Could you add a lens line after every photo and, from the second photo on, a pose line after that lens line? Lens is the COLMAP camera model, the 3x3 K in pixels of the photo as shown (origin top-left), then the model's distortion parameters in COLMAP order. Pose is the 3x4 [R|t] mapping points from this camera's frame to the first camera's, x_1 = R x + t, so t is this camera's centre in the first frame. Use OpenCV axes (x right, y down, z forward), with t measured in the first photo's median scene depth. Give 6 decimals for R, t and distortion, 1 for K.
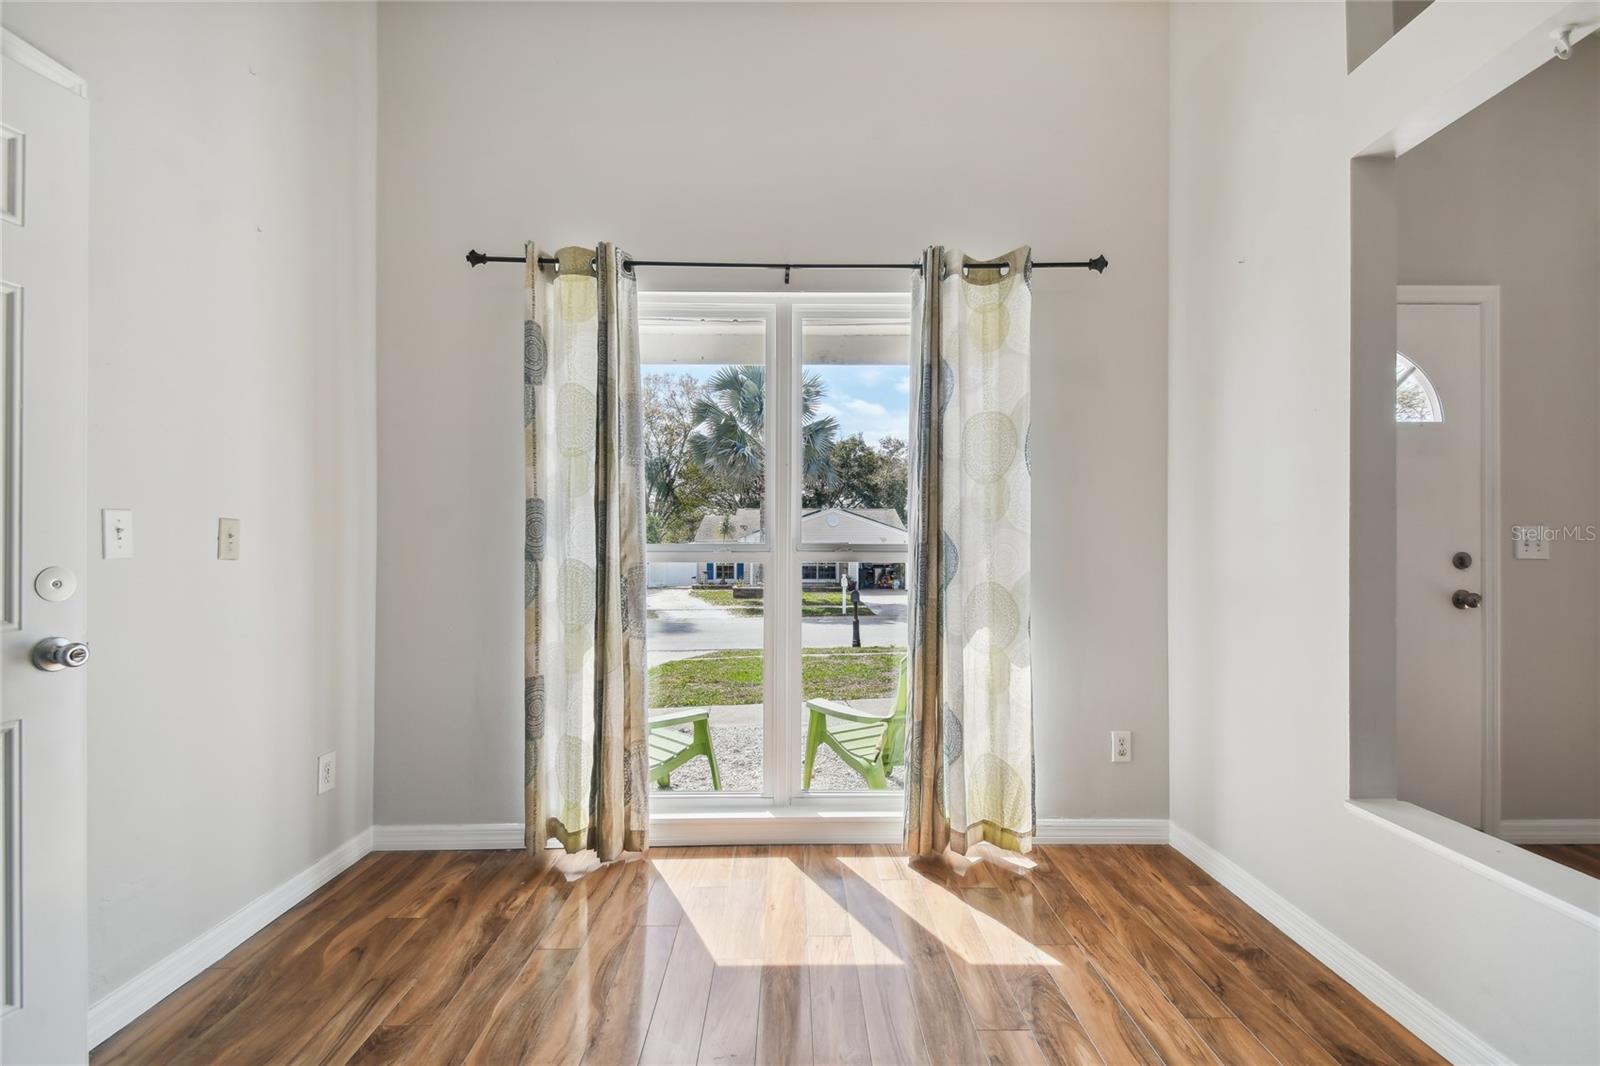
lens RADIAL K [[700.5, 0, 803.4], [0, 700.5, 537.1], [0, 0, 1]] dist [0.046442, -0.022543]
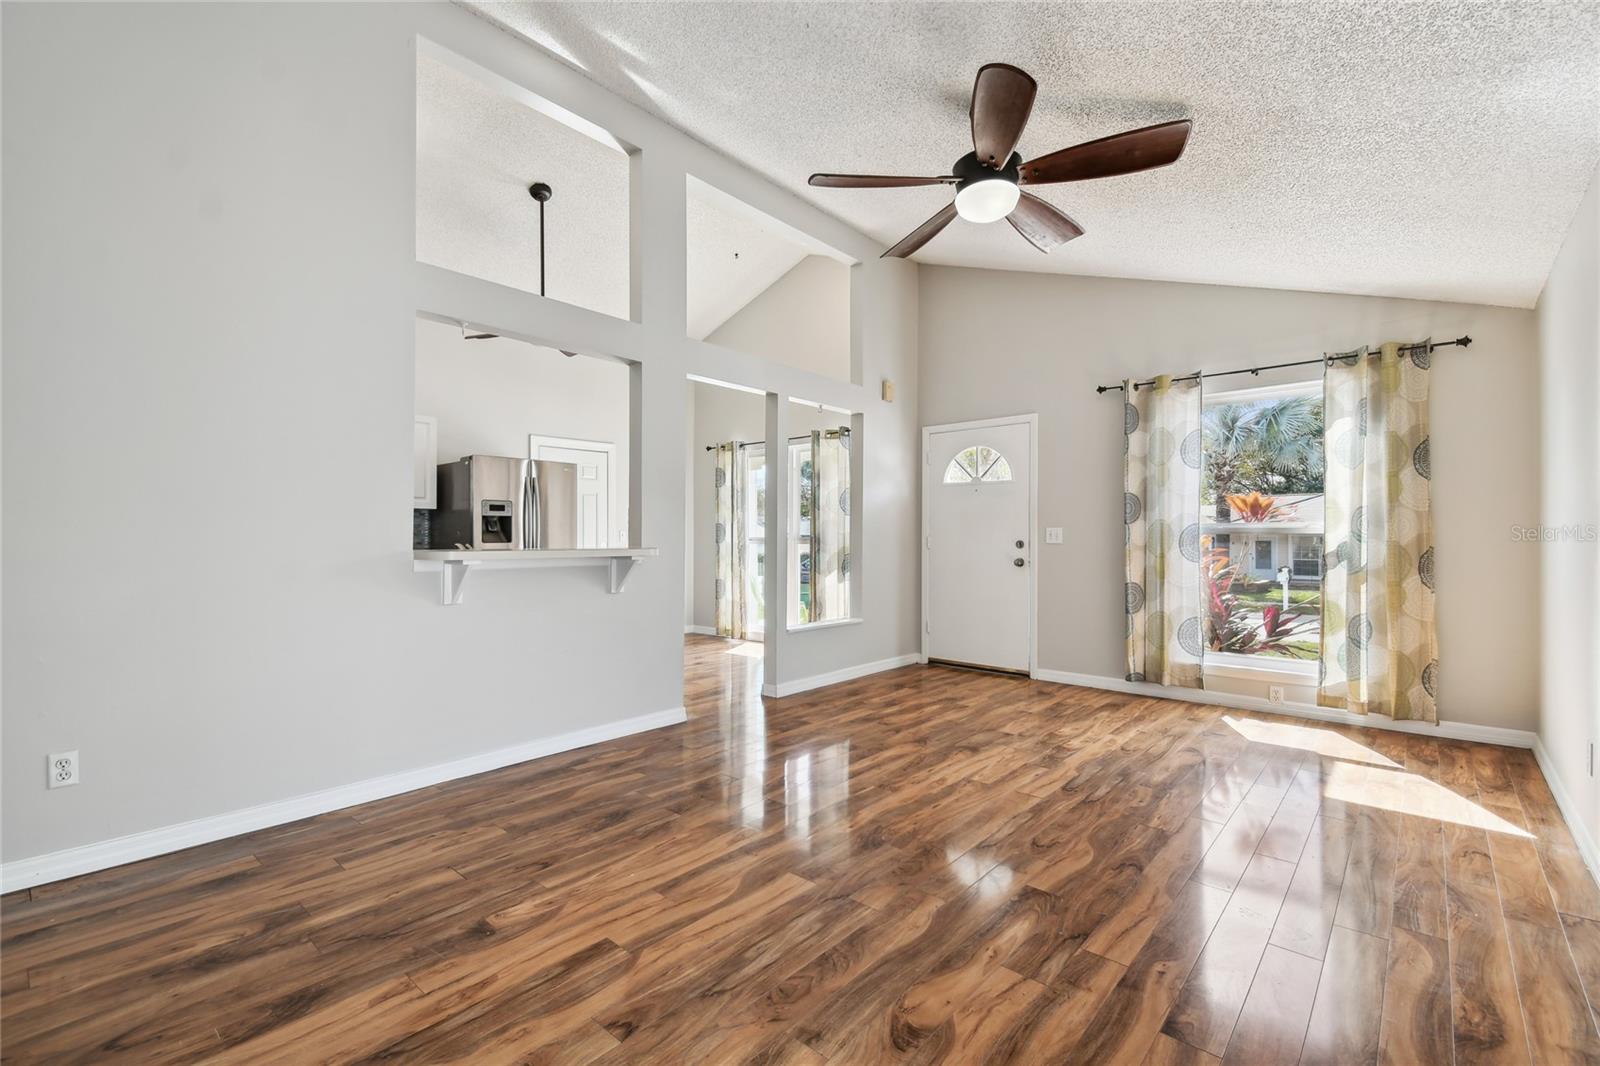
lens RADIAL K [[700.5, 0, 808.4], [0, 700.5, 531.7], [0, 0, 1]] dist [0.046442, -0.022543]
pose [[0.743499, -0.009547, -0.668669, 1.986384], [0.010134, 0.999944, -0.003009, -0.004202], [0.668660, -0.004539, 0.743554, -1.048260]]
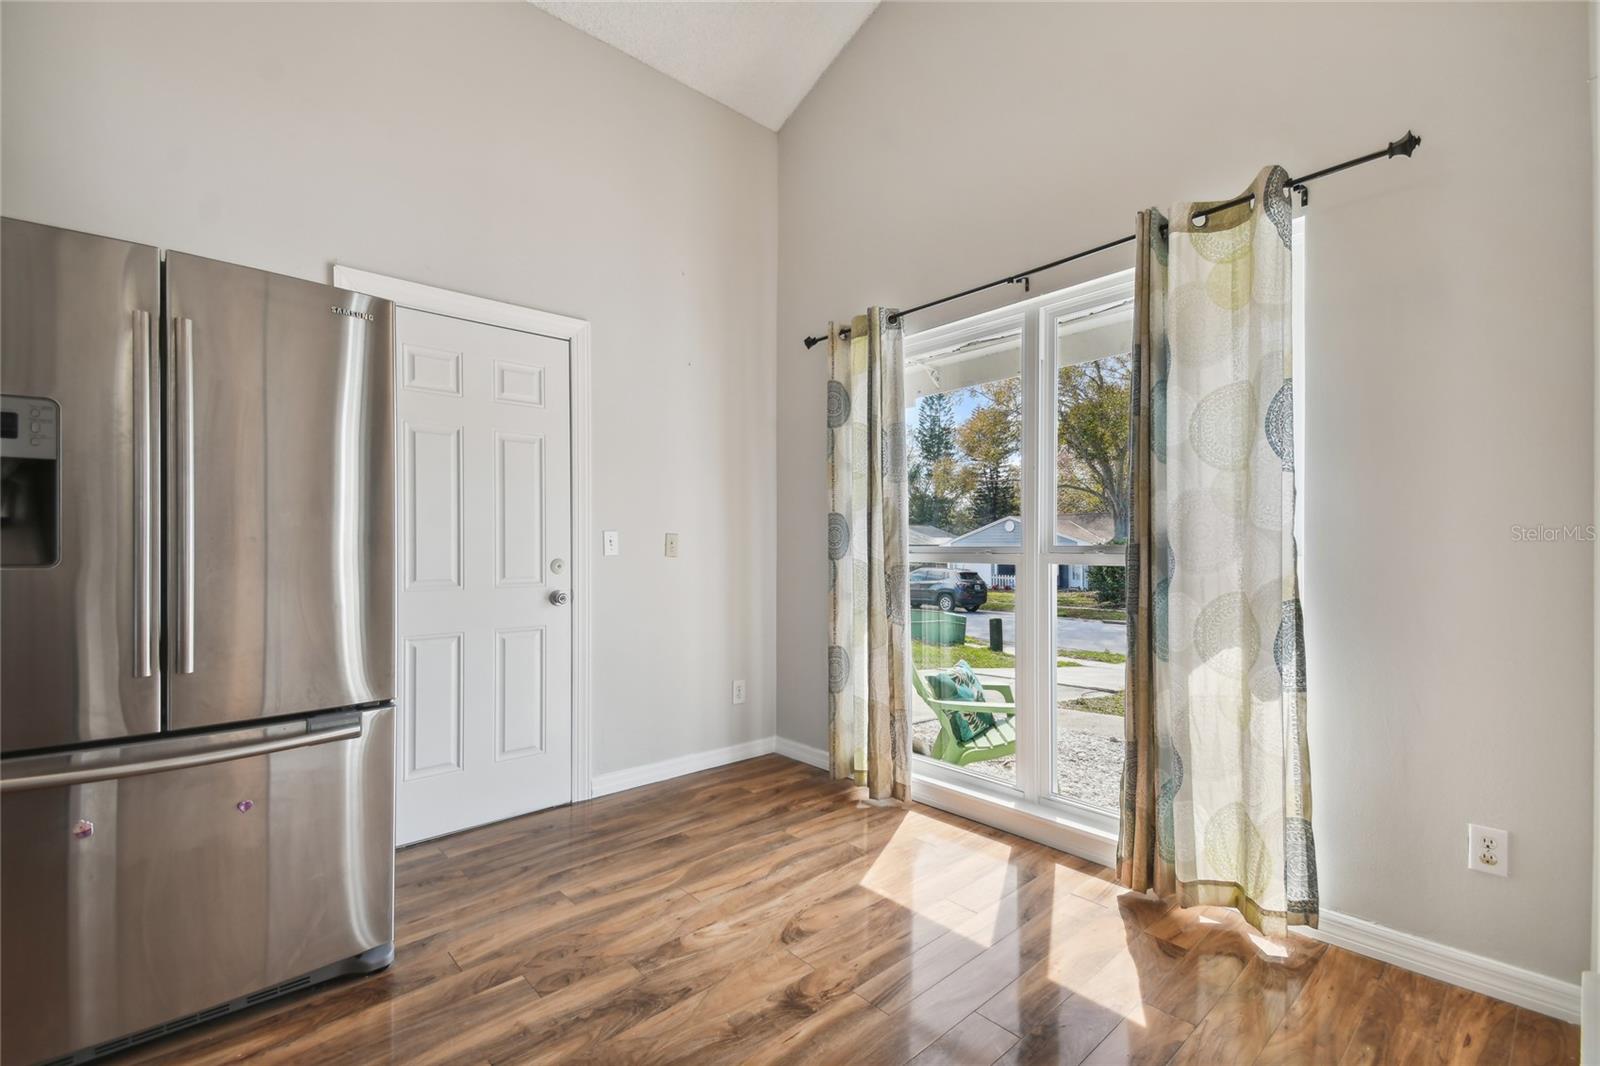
lens RADIAL K [[700.5, 0, 805.4], [0, 700.5, 541.4], [0, 0, 1]] dist [0.046442, -0.022543]
pose [[0.655554, -0.009729, -0.755085, 0.574295], [0.011088, 0.999933, -0.003257, 0.002767], [0.755066, -0.006237, 0.655619, 0.087665]]
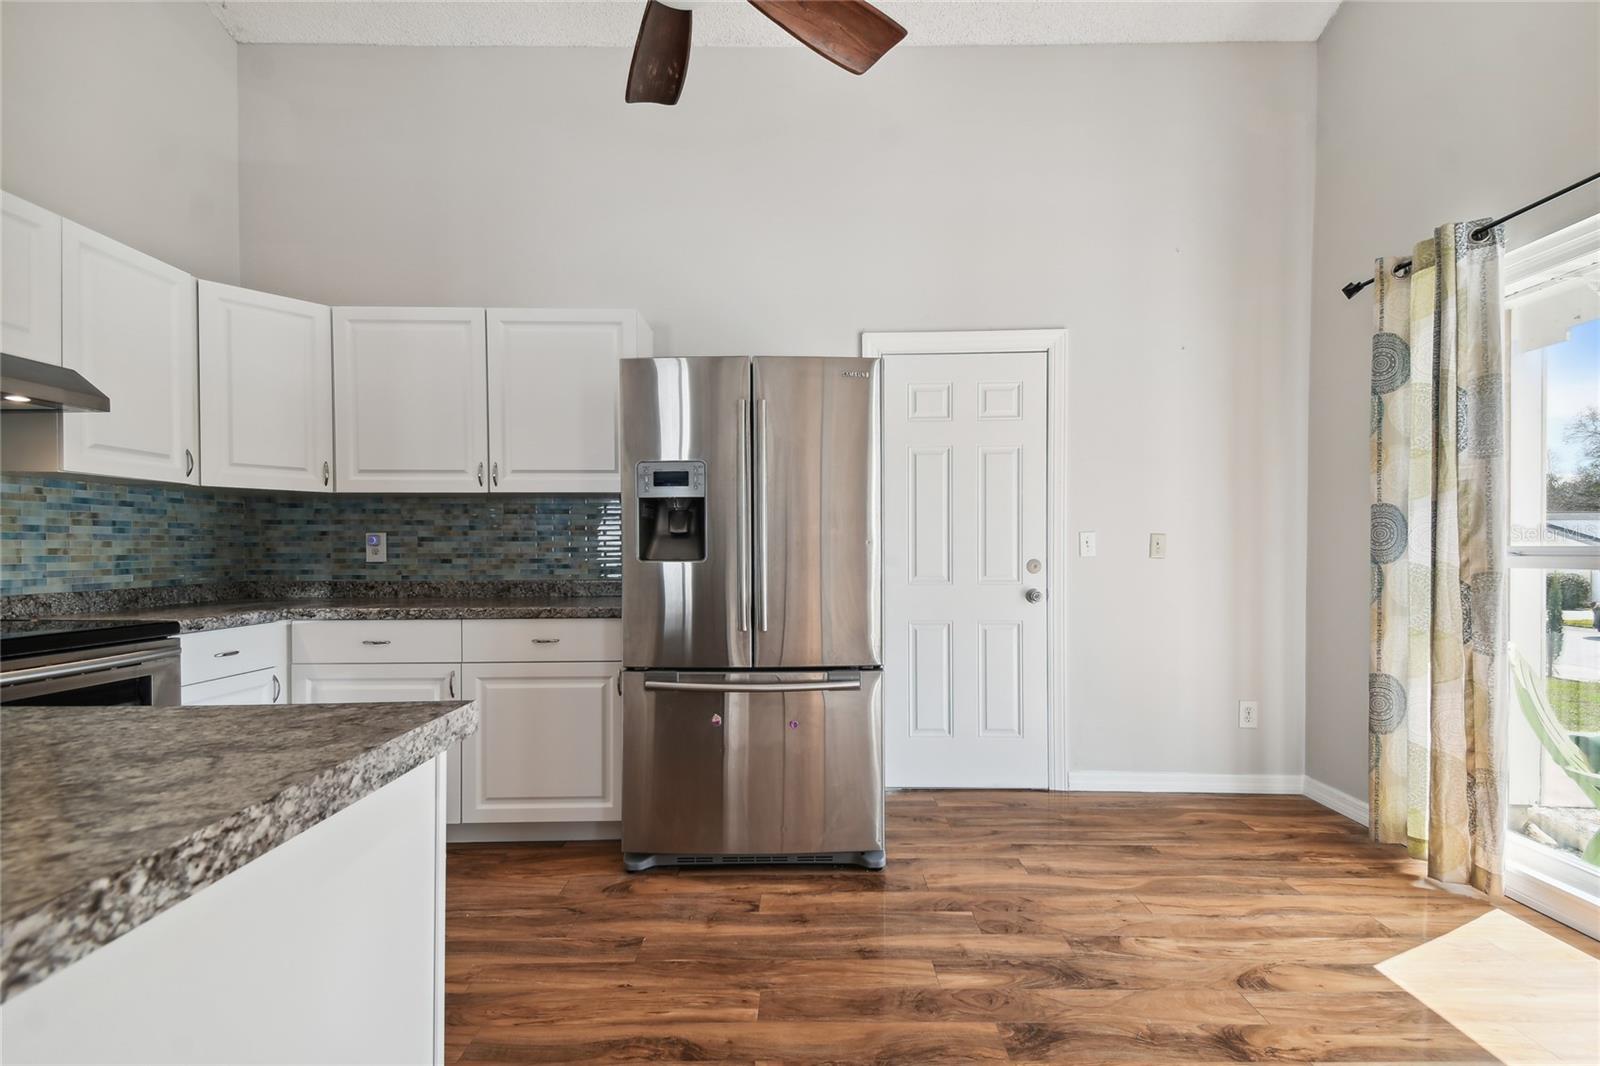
lens RADIAL K [[700.5, 0, 806.6], [0, 700.5, 561.1], [0, 0, 1]] dist [0.046442, -0.022543]
pose [[-0.024485, 0.010664, -0.999643, 0.684904], [0.012103, 0.999873, 0.010370, 0.008110], [0.999627, -0.011845, -0.024611, 0.174315]]
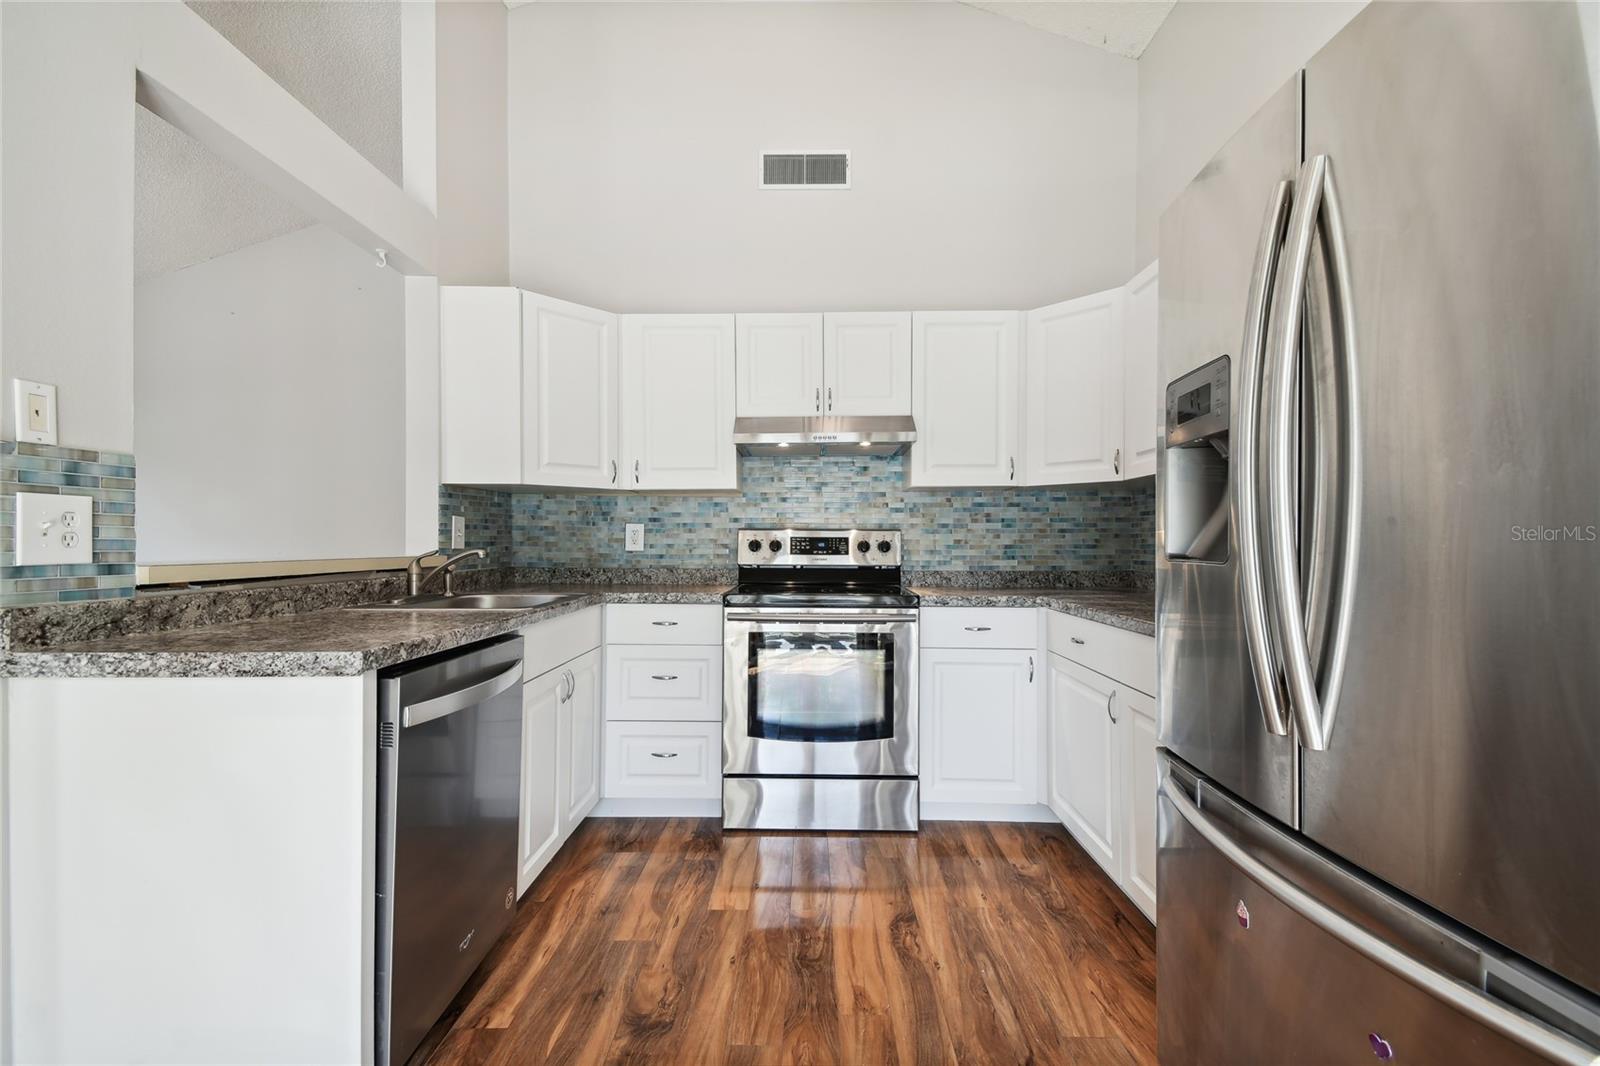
lens RADIAL K [[700.5, 0, 810.2], [0, 700.5, 536.0], [0, 0, 1]] dist [0.046442, -0.022543]
pose [[-0.999524, -0.006125, 0.030220, -0.004782], [-0.006664, 0.999820, -0.017759, 0.007608], [-0.030106, -0.017952, -0.999385, 0.482064]]
